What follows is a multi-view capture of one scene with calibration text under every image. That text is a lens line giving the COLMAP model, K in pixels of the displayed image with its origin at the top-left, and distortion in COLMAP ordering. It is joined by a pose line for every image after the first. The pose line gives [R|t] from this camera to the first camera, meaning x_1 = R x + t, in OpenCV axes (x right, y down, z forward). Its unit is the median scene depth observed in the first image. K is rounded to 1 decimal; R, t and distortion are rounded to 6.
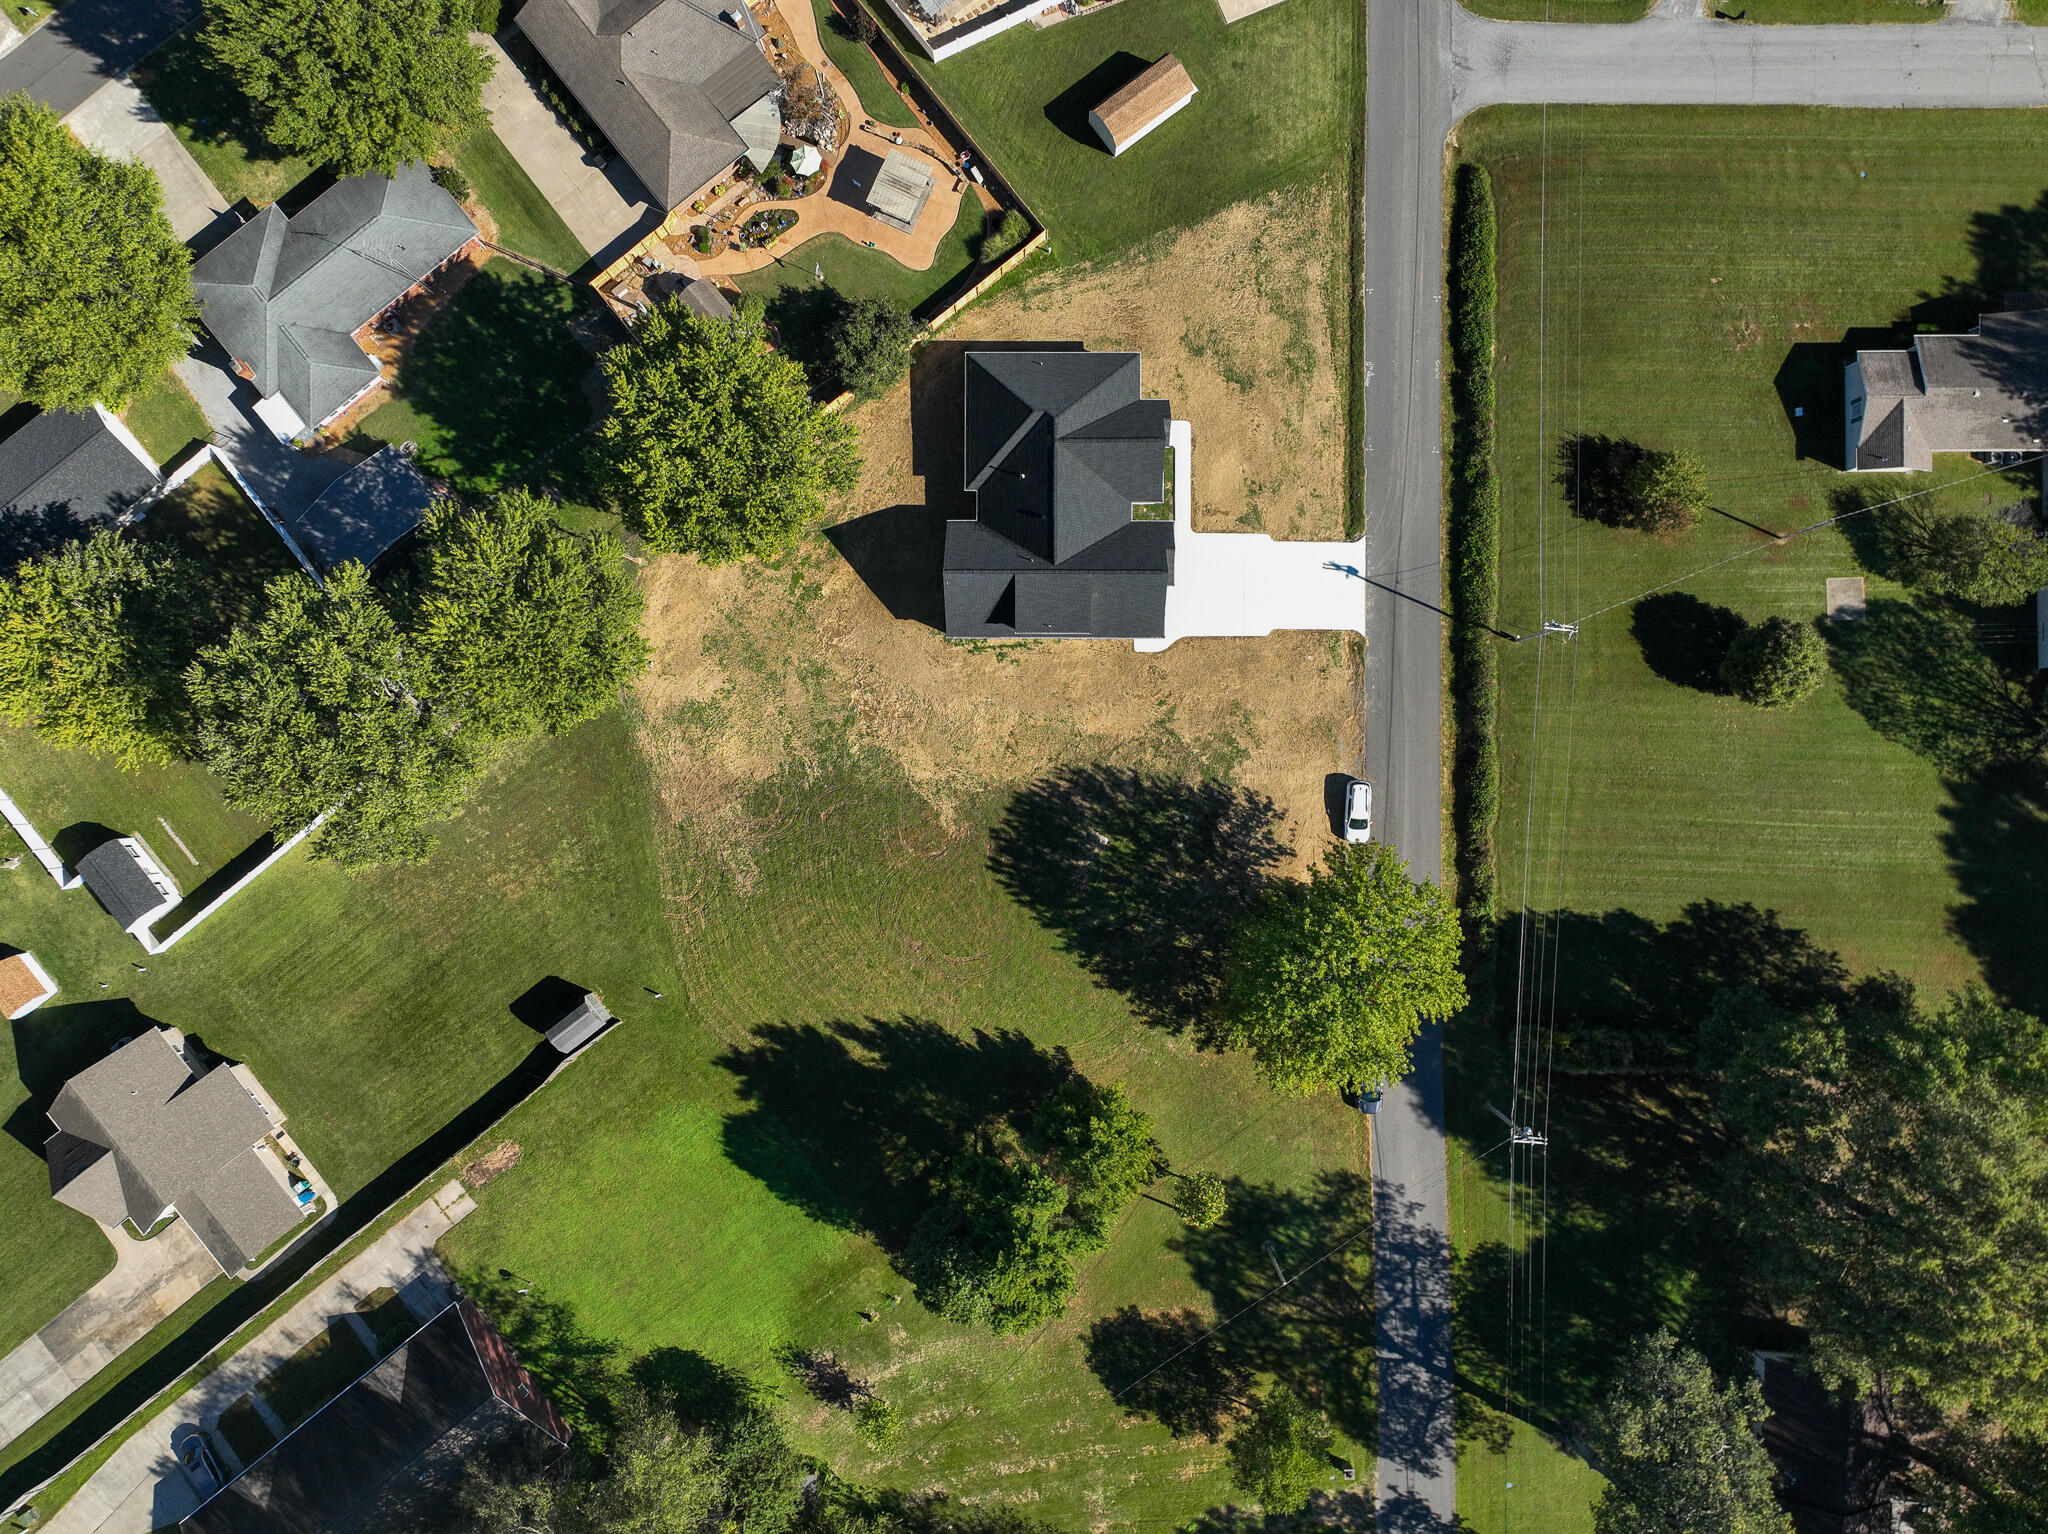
lens RADIAL K [[1443.0, 0, 1018.1], [0, 1443.0, 742.3], [0, 0, 1]] dist [-0.002795, -0.002784]
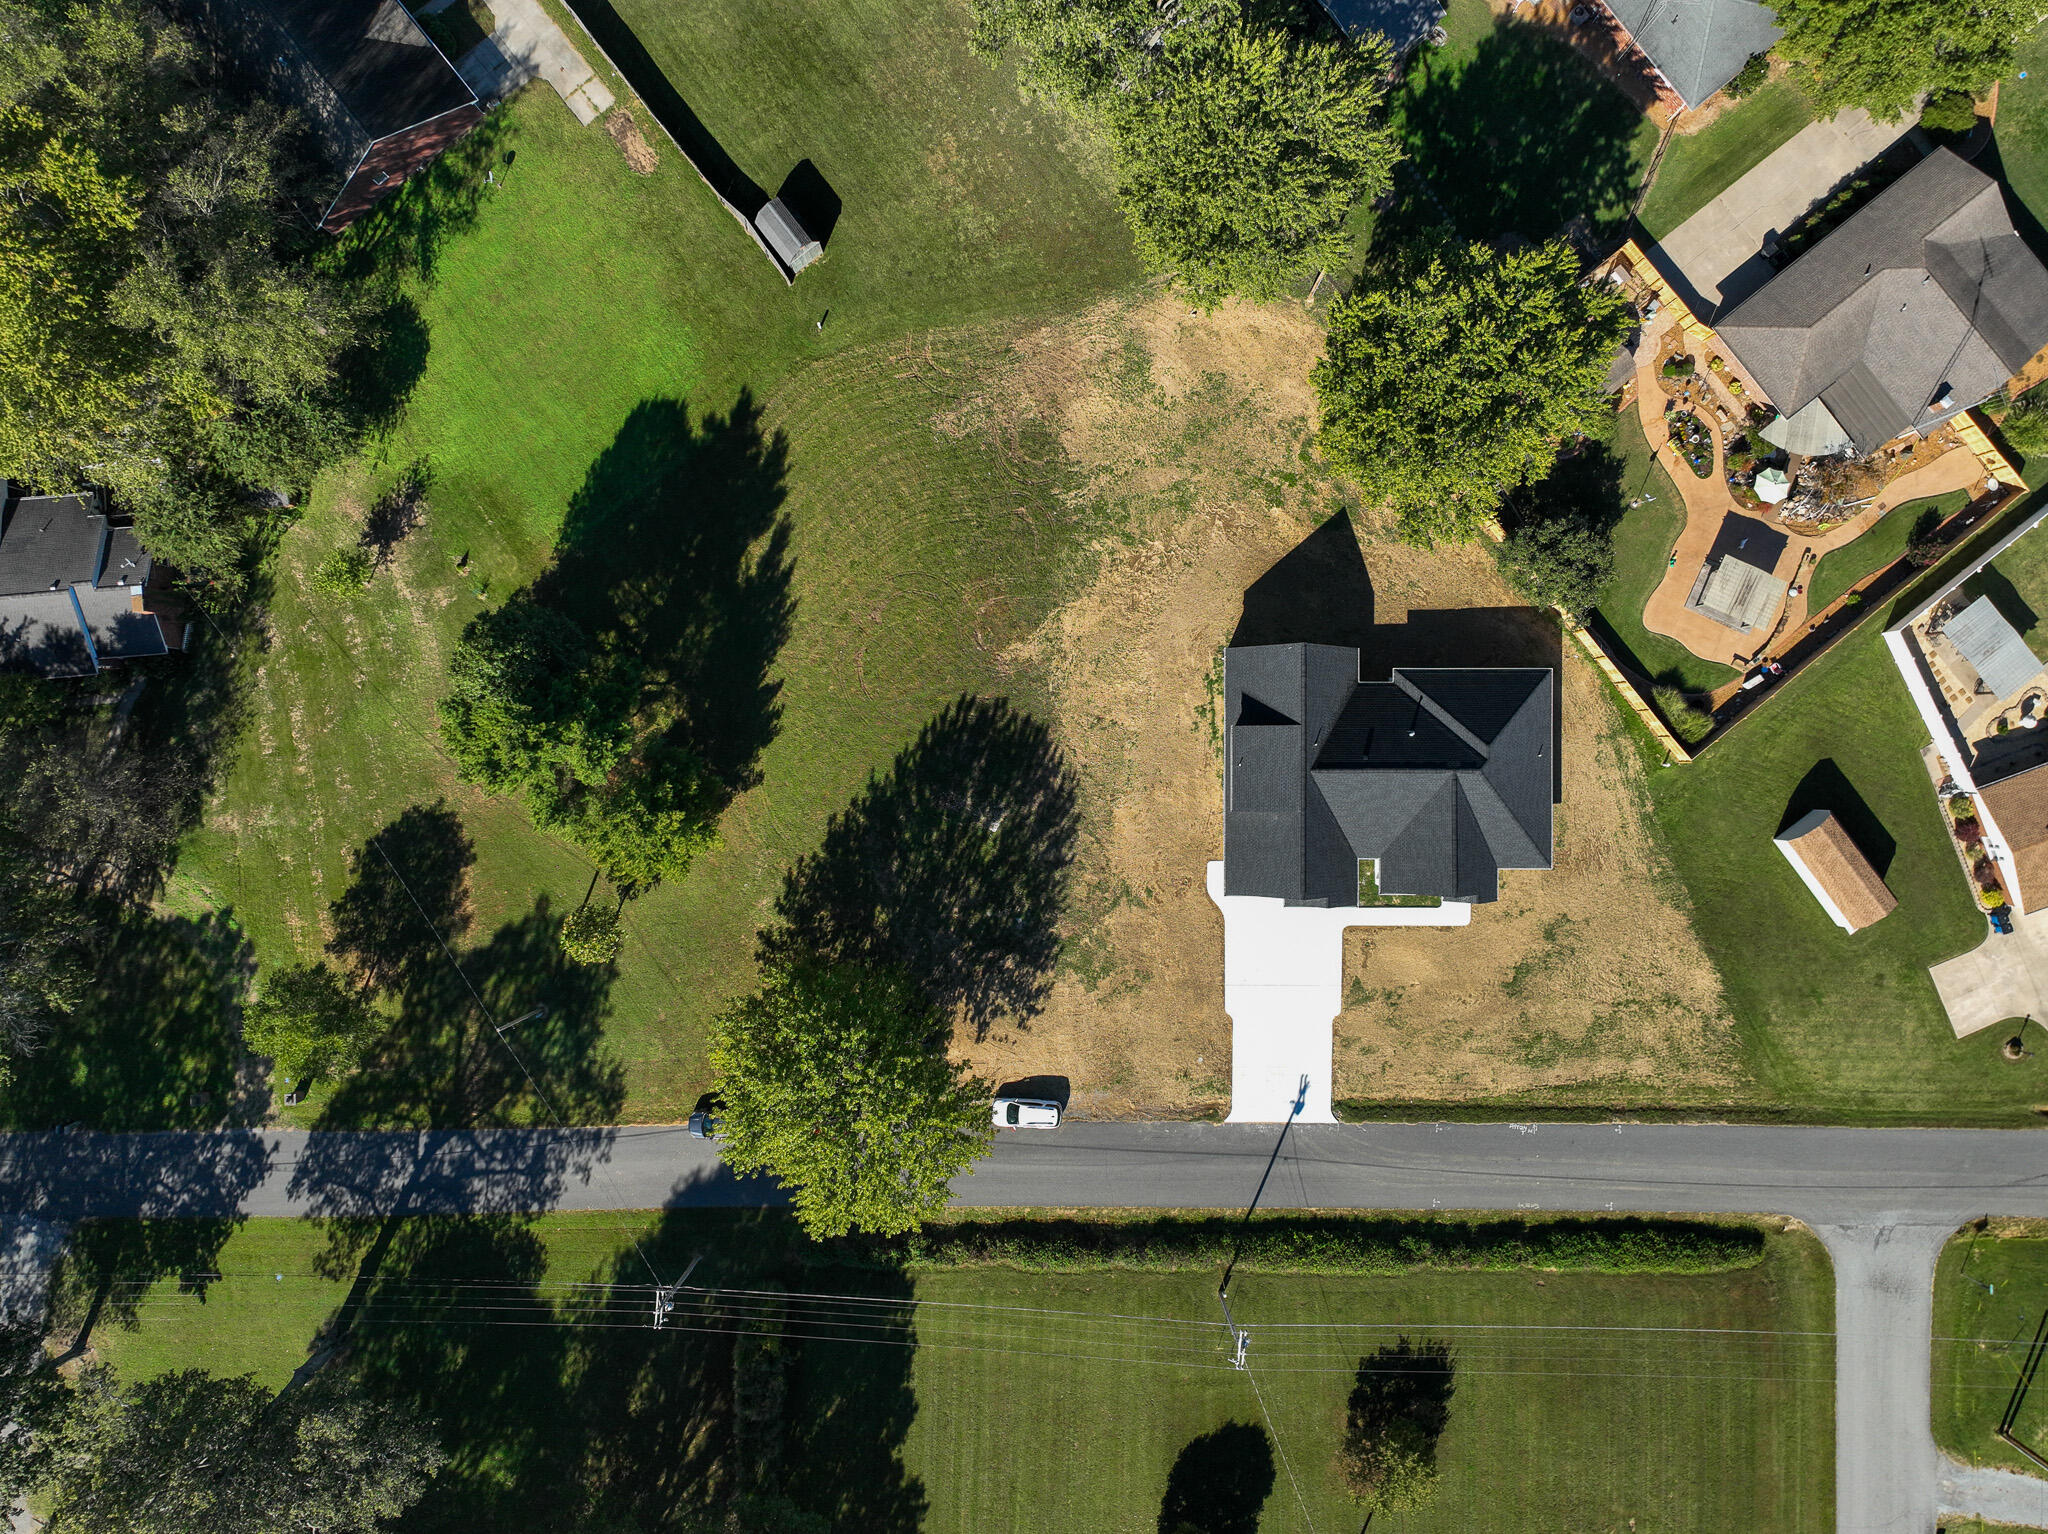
lens RADIAL K [[1443.0, 0, 1018.1], [0, 1443.0, 742.3], [0, 0, 1]] dist [-0.002795, -0.002784]
pose [[0.001407, 0.999999, -0.000511, 0.008127], [-0.999511, 0.001423, 0.031247, 0.025700], [0.031248, 0.000467, 0.999512, 0.114264]]
